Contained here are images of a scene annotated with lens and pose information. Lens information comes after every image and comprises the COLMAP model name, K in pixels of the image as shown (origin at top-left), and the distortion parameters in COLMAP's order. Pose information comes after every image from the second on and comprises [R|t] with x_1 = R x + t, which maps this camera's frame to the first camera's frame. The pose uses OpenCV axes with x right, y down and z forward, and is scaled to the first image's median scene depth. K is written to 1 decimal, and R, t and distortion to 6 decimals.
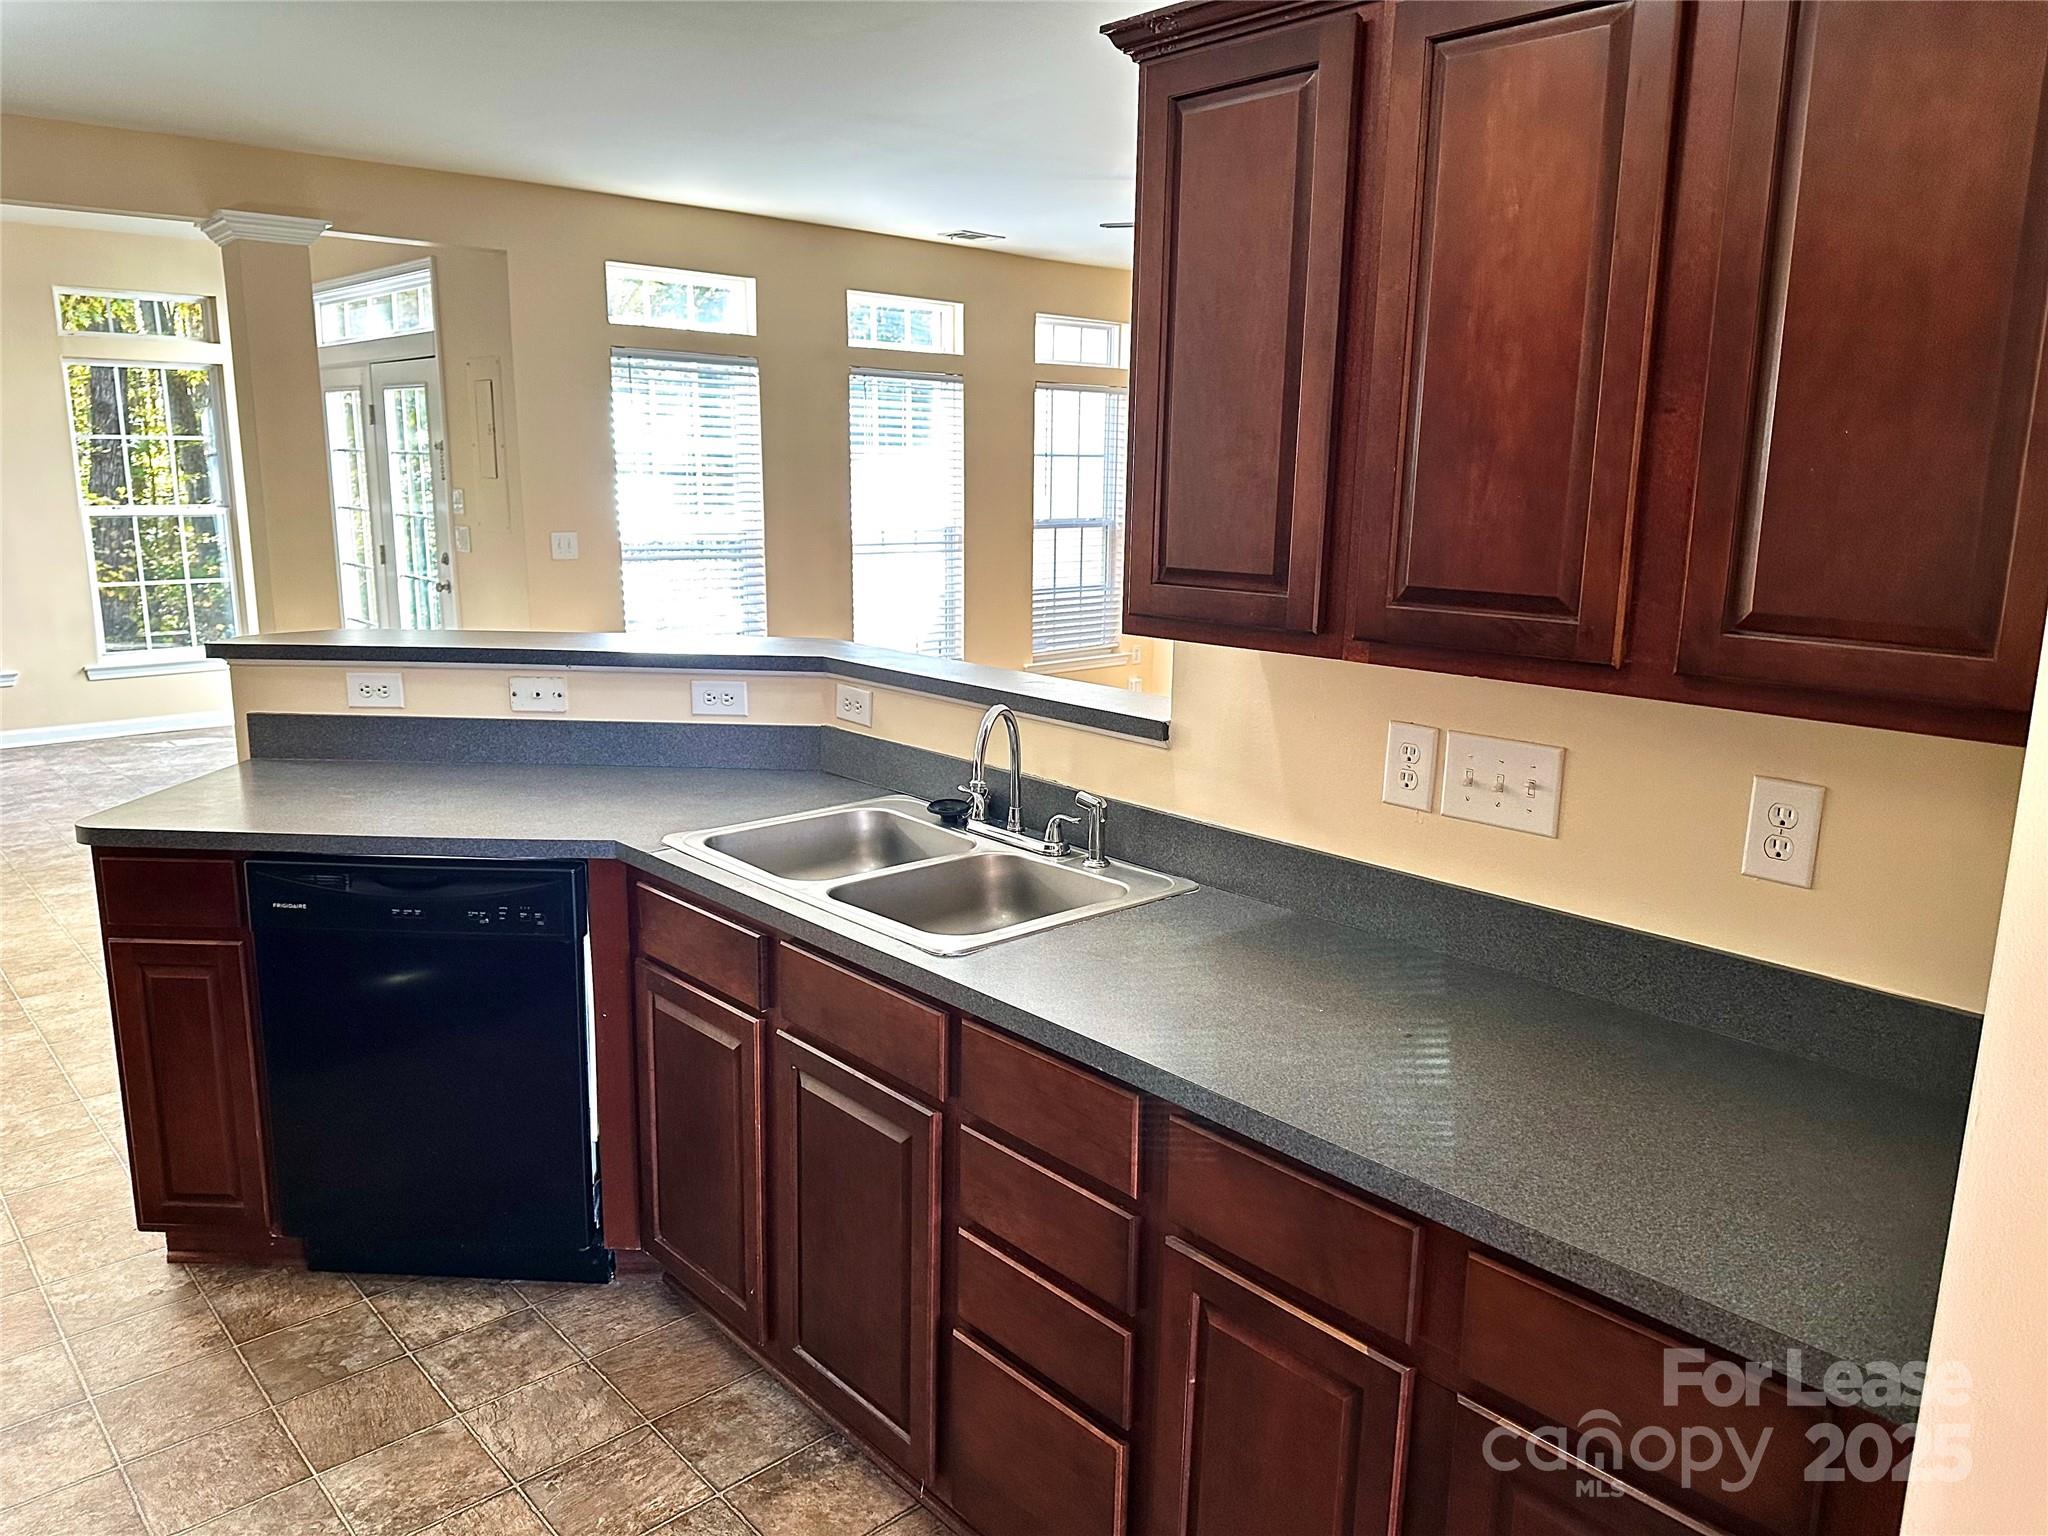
lens RADIAL K [[1429.0, 0, 1044.5], [0, 1429.0, 763.1], [0, 0, 1]] dist [0.030939, -0.034616]
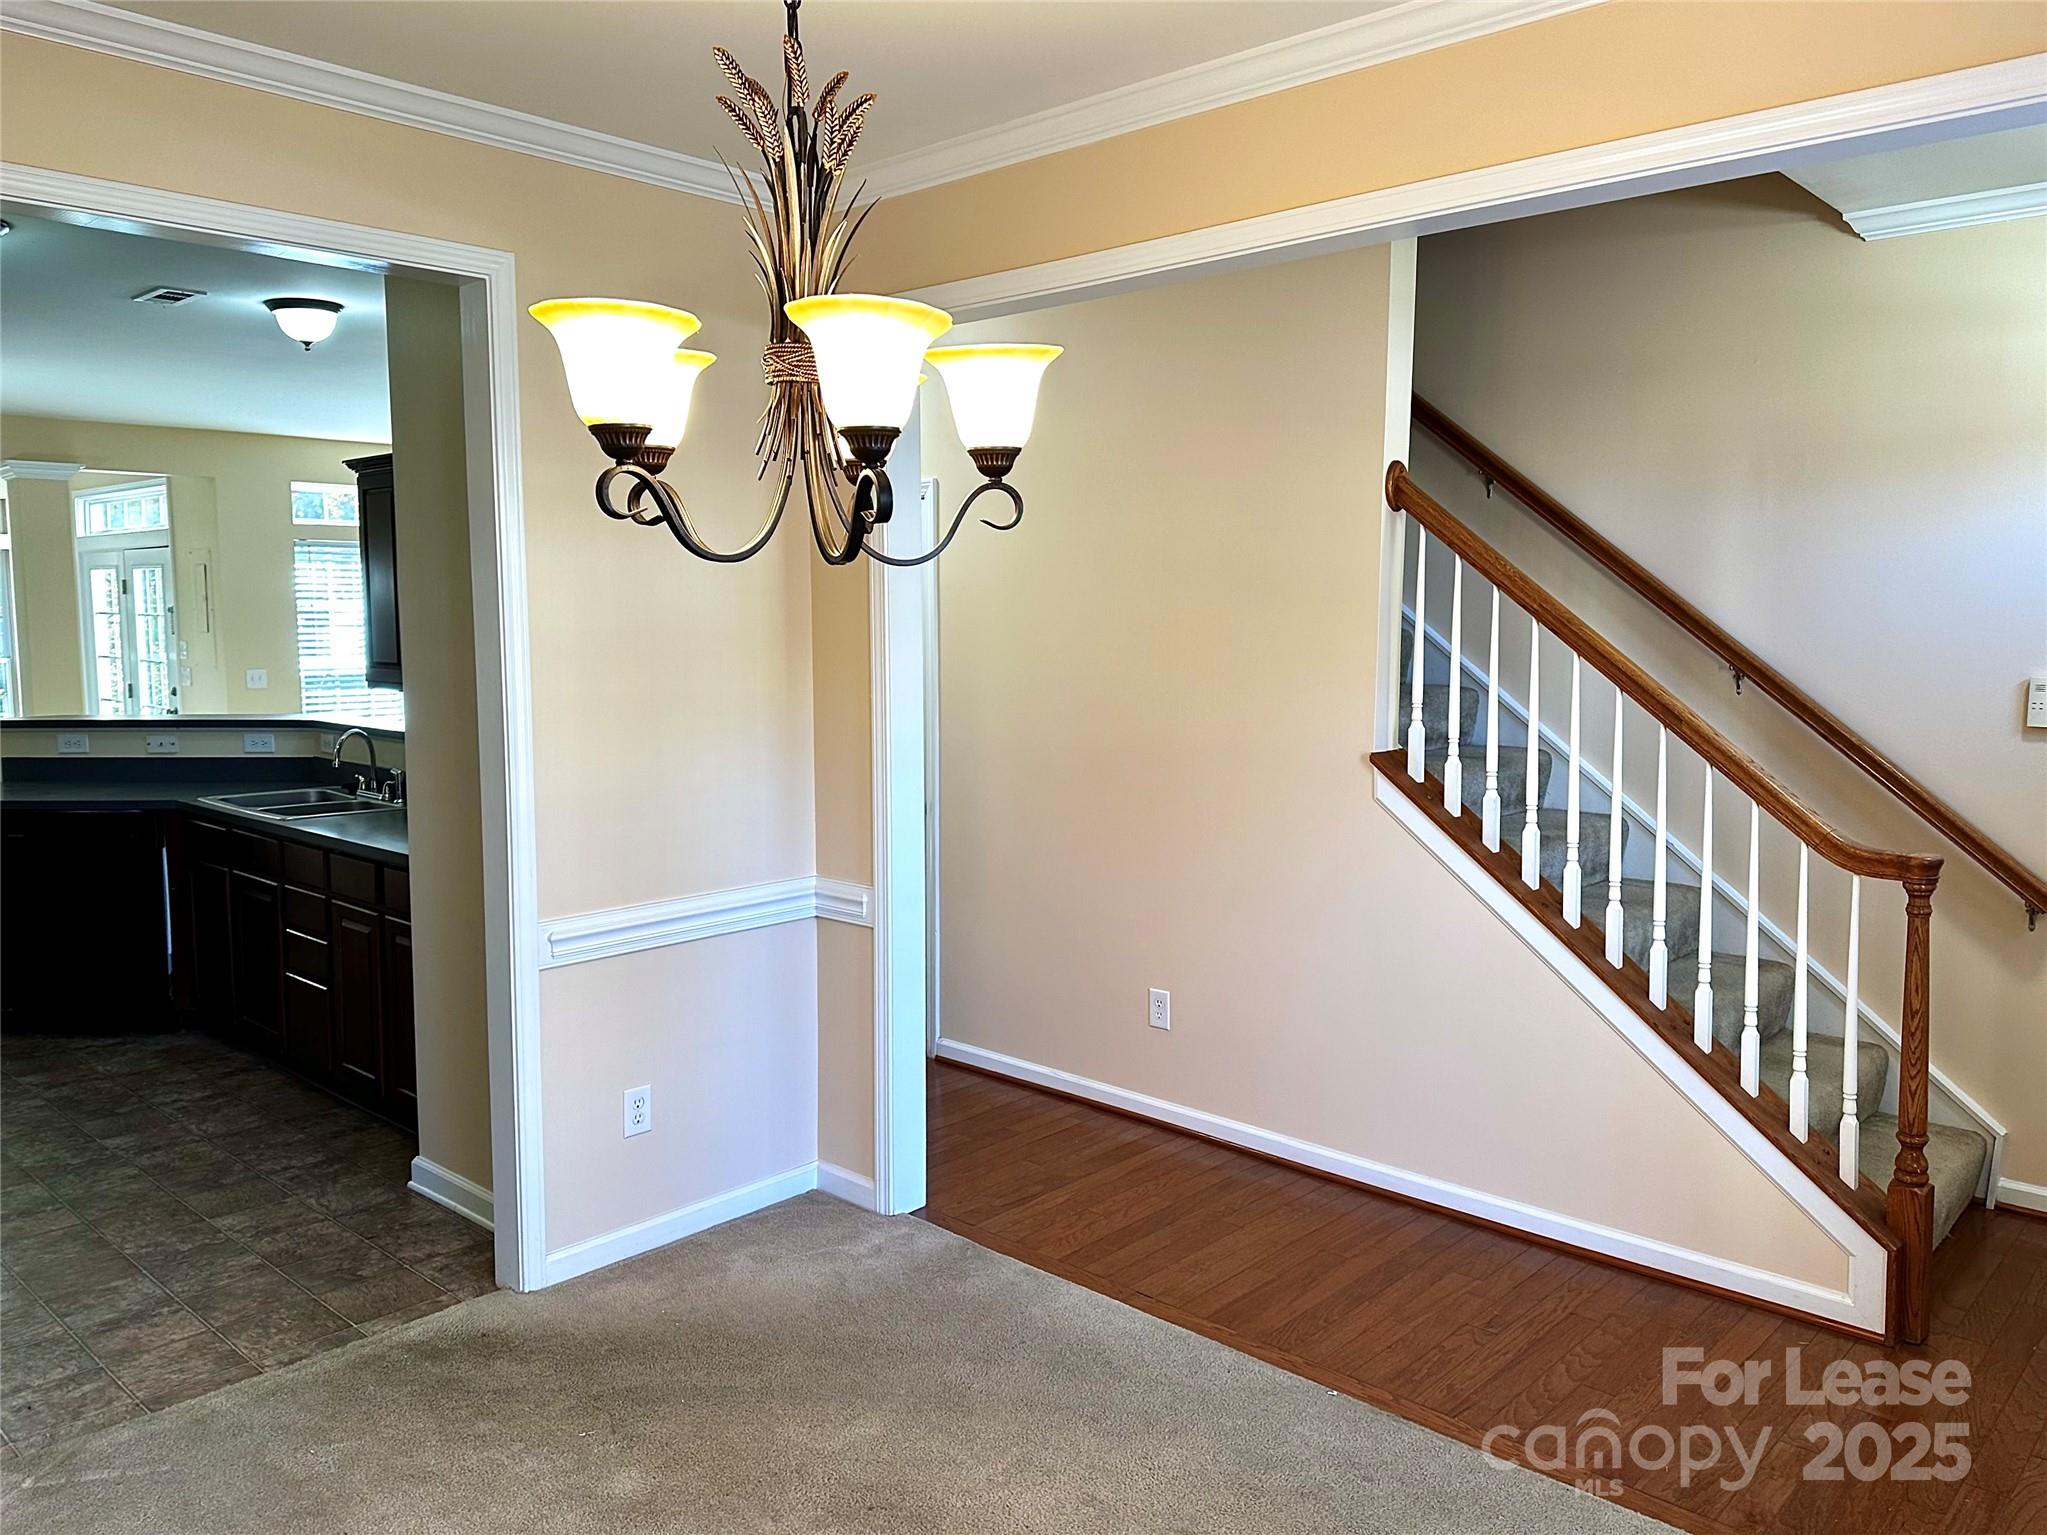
lens RADIAL K [[1428.3, 0, 1004.1], [0, 1428.3, 763.2], [0, 0, 1]] dist [0.030939, -0.034616]
pose [[0.996185, -0.022744, 0.084250, 0.712191], [0.030849, 0.994885, -0.096192, 0.231230], [-0.081631, 0.098425, 0.991791, -1.166133]]
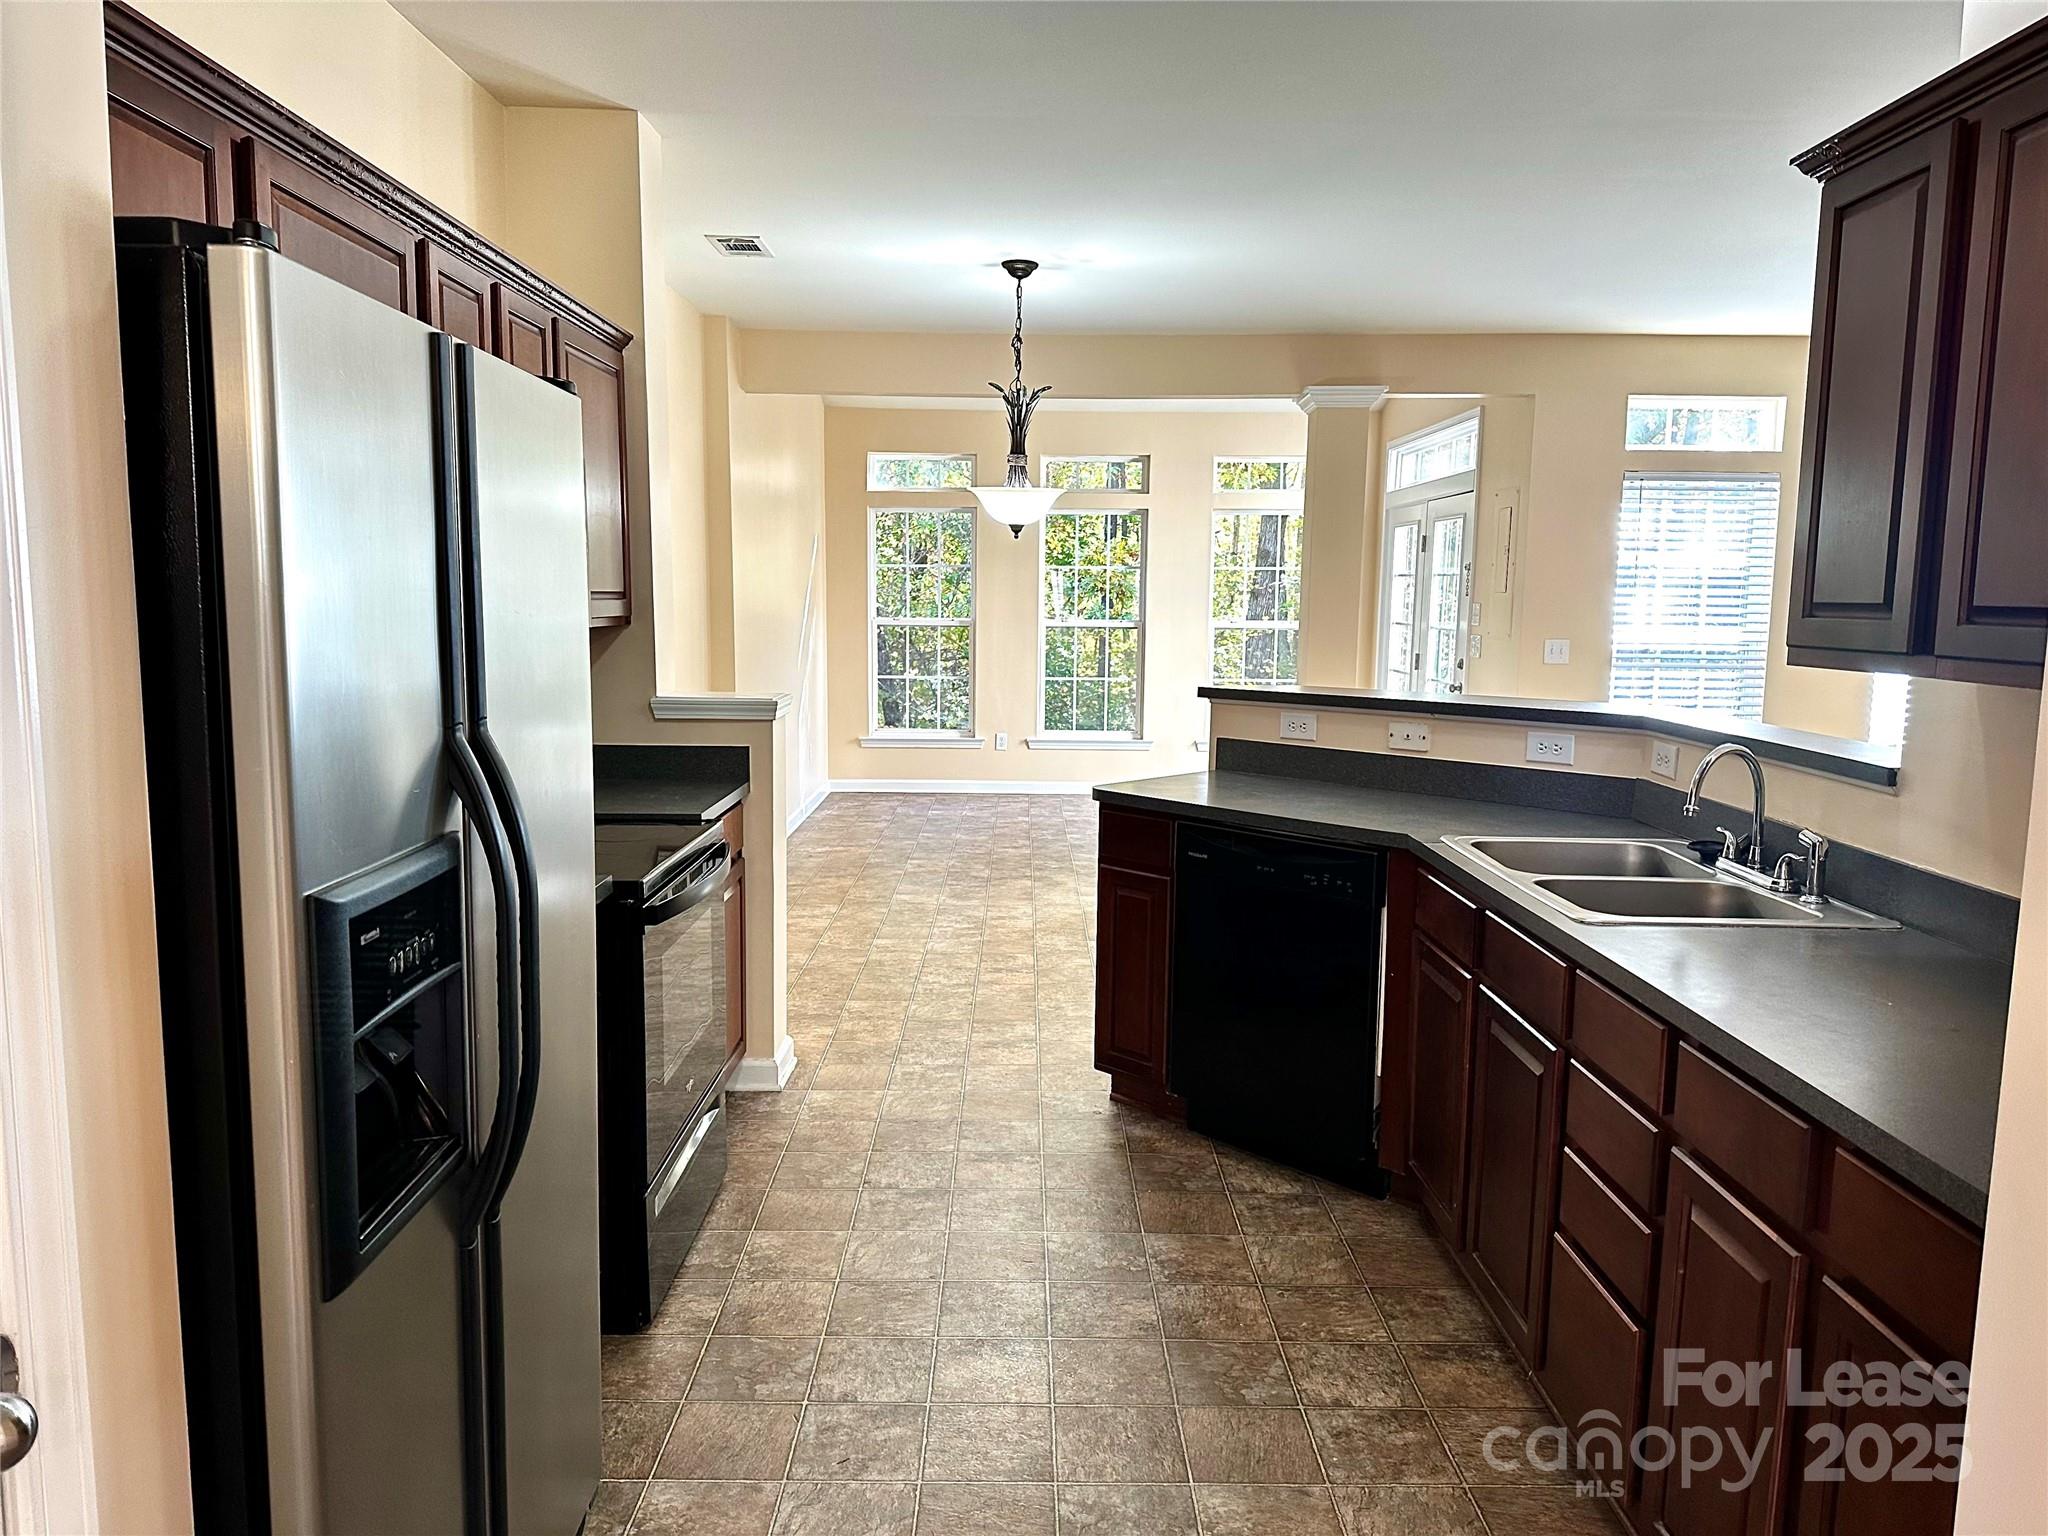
lens RADIAL K [[1429.0, 0, 1017.2], [0, 1429.0, 754.3], [0, 0, 1]] dist [0.030939, -0.034616]
pose [[0.730039, 0.070203, -0.679790, 0.295550], [-0.138542, 0.989259, -0.046620, 0.087118], [0.669215, 0.128214, 0.731924, -0.173932]]
